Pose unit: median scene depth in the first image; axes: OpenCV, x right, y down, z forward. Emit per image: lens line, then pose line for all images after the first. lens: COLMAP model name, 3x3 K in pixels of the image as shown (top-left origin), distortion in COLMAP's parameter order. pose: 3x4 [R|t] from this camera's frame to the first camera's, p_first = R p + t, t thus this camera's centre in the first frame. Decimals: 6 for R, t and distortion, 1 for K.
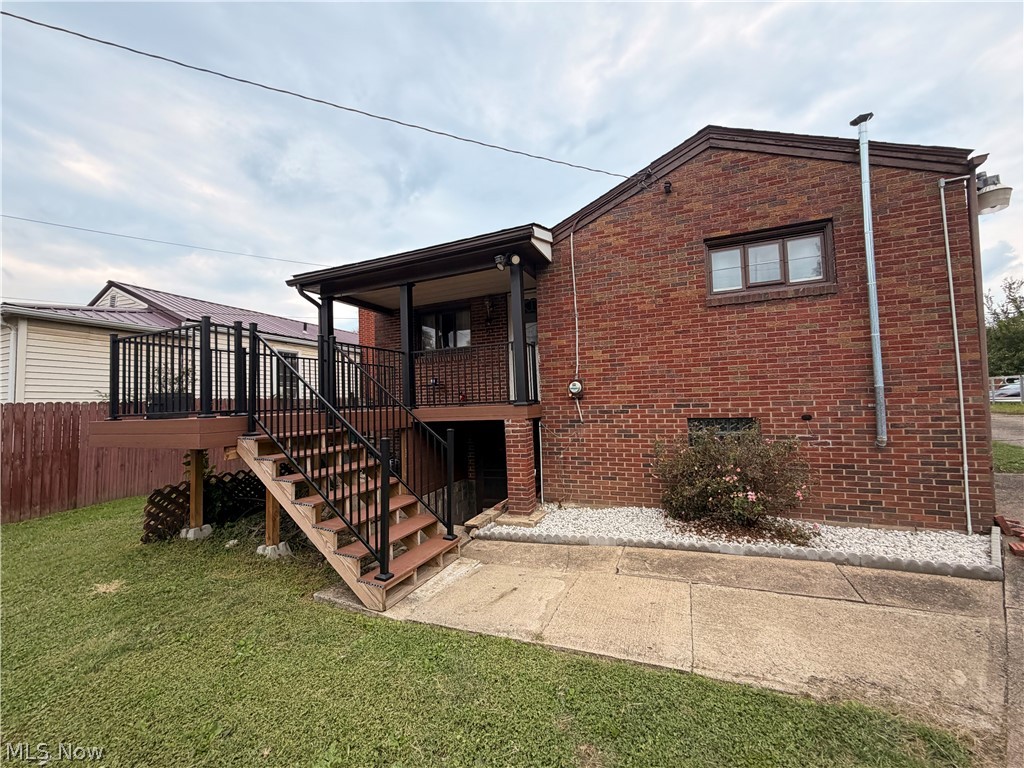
lens RADIAL K [[401.8, 0, 512.0], [0, 401.8, 384.0], [0, 0, 1]] dist [0.001675, 0.000588]
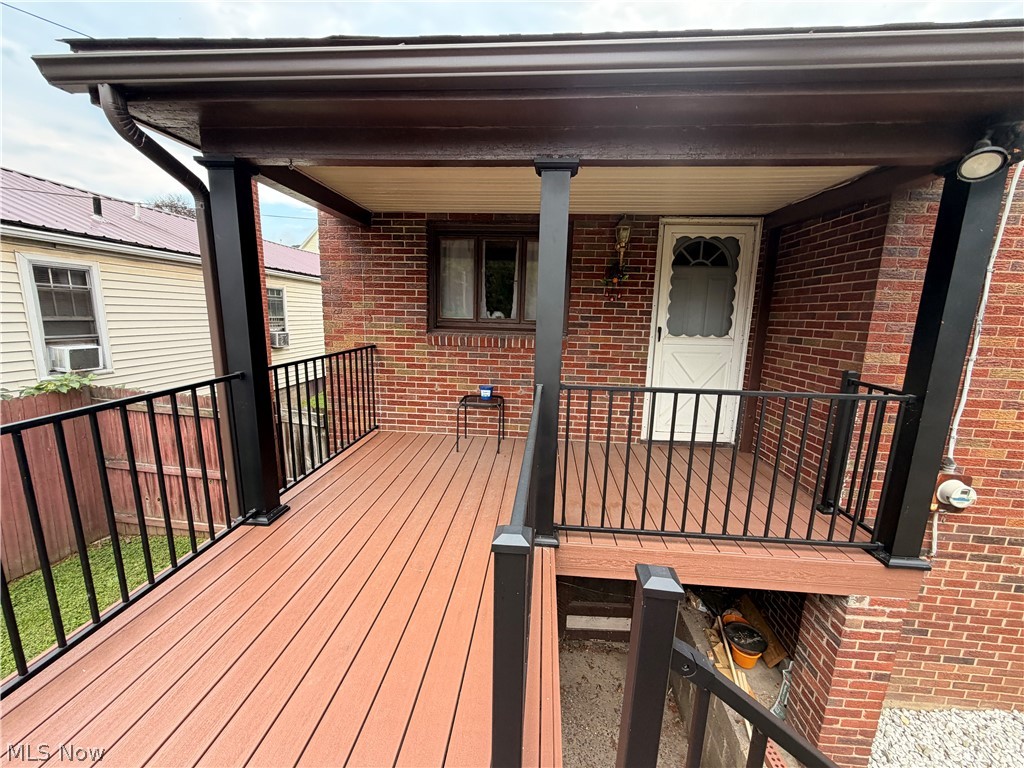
lens RADIAL K [[401.8, 0, 512.0], [0, 401.8, 384.0], [0, 0, 1]] dist [0.001675, 0.000588]
pose [[0.946741, 0.000519, 0.321995, -0.441805], [-0.072695, 0.974525, 0.212169, -0.166071], [-0.313682, -0.224276, 0.922661, 0.770849]]
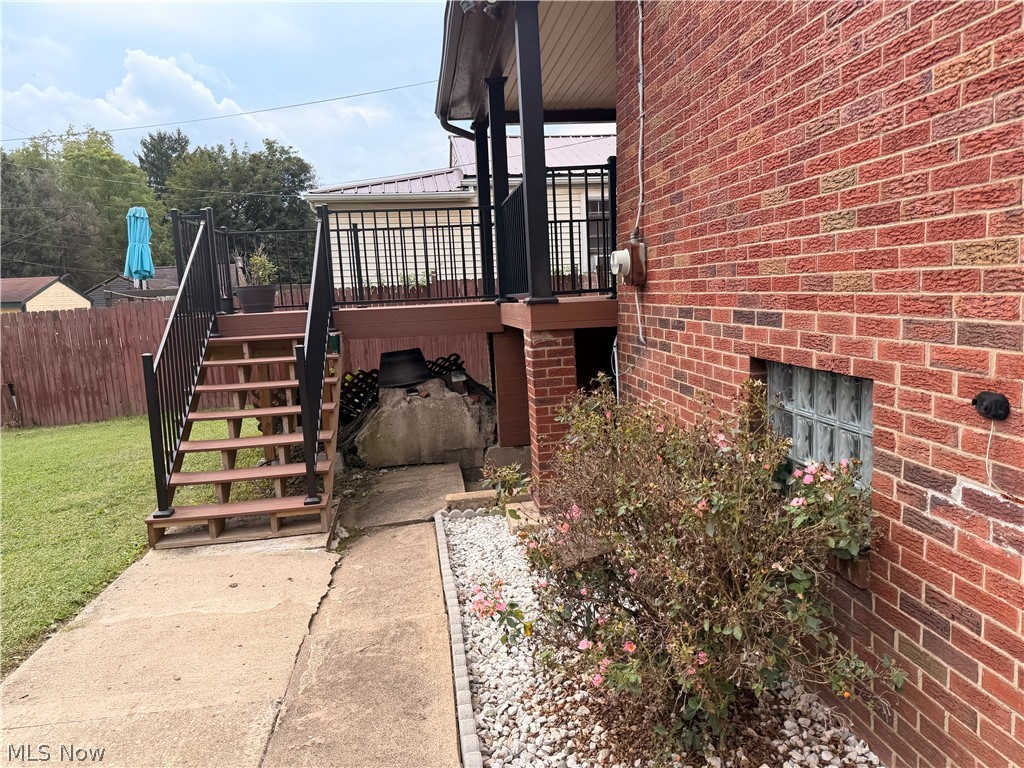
lens RADIAL K [[720.7, 0, 512.0], [0, 720.7, 384.0], [0, 0, 1]] dist [0.009999, 0.002902]
pose [[0.534878, 0.119213, -0.836477, 0.714915], [0.057059, 0.982640, 0.176530, -0.004939], [0.843000, -0.142150, 0.518791, 0.476150]]
